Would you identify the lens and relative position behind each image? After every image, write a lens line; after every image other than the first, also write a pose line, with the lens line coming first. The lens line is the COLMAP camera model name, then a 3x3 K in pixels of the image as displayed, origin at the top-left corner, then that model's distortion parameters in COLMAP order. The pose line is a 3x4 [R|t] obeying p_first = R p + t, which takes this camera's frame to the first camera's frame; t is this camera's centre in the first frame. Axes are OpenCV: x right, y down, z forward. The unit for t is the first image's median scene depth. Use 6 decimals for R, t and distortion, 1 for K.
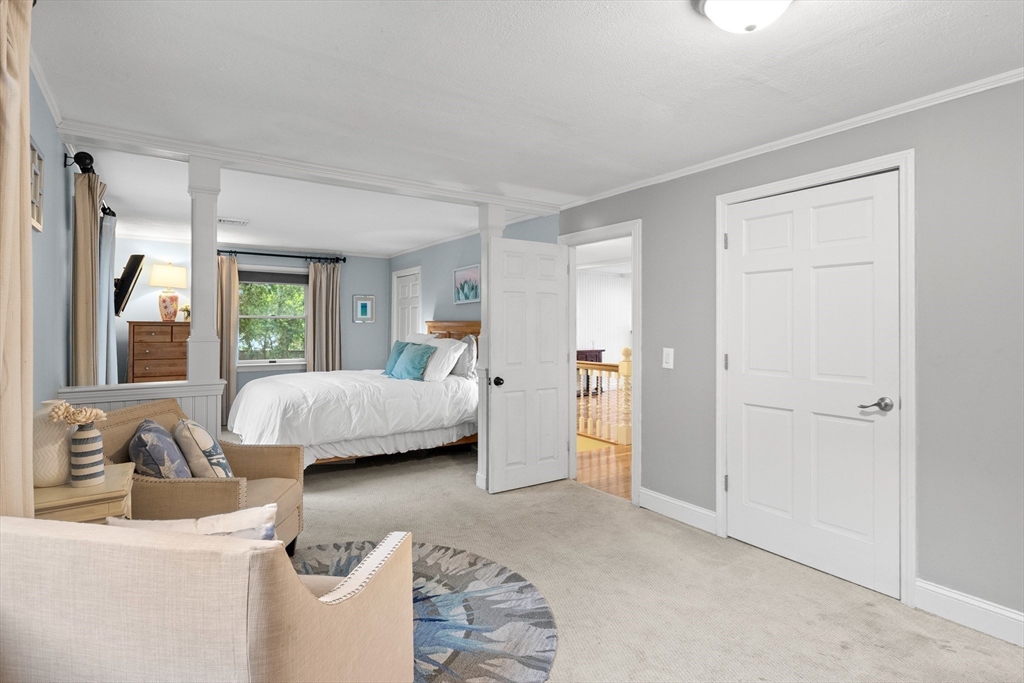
lens RADIAL K [[538.5, 0, 512.2], [0, 538.5, 332.8], [0, 0, 1]] dist [-0.002731, -0.000085]
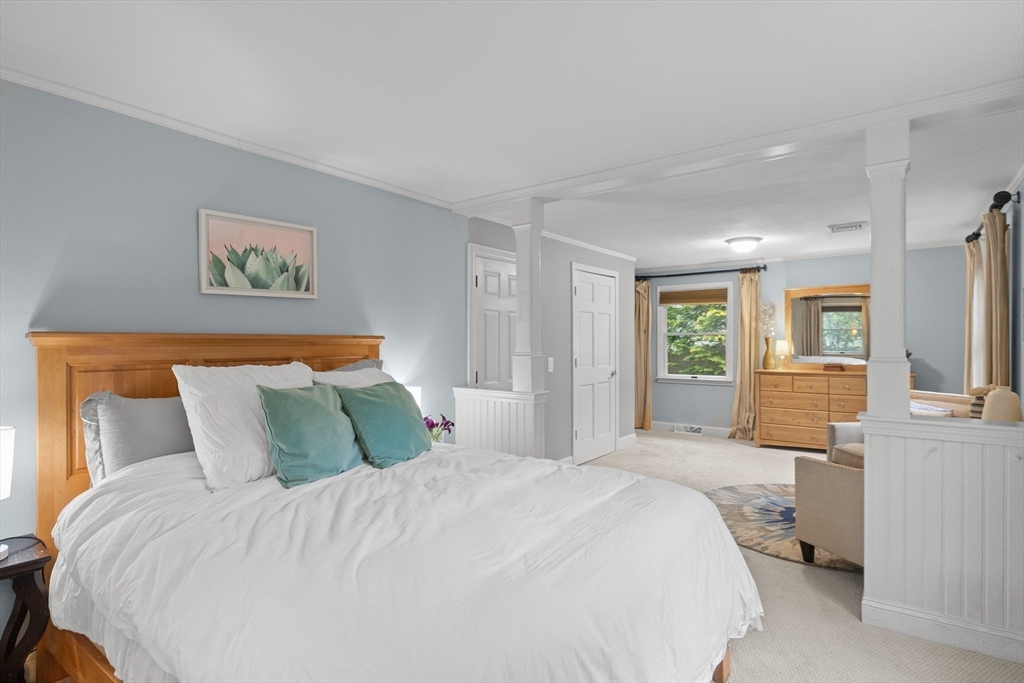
lens RADIAL K [[538.5, 0, 511.6], [0, 538.5, 342.0], [0, 0, 1]] dist [-0.002731, -0.000085]
pose [[-0.344996, -0.004053, 0.938596, -1.165576], [0.016197, 0.999816, 0.010271, -0.032464], [-0.938465, 0.018745, -0.344867, 1.851969]]
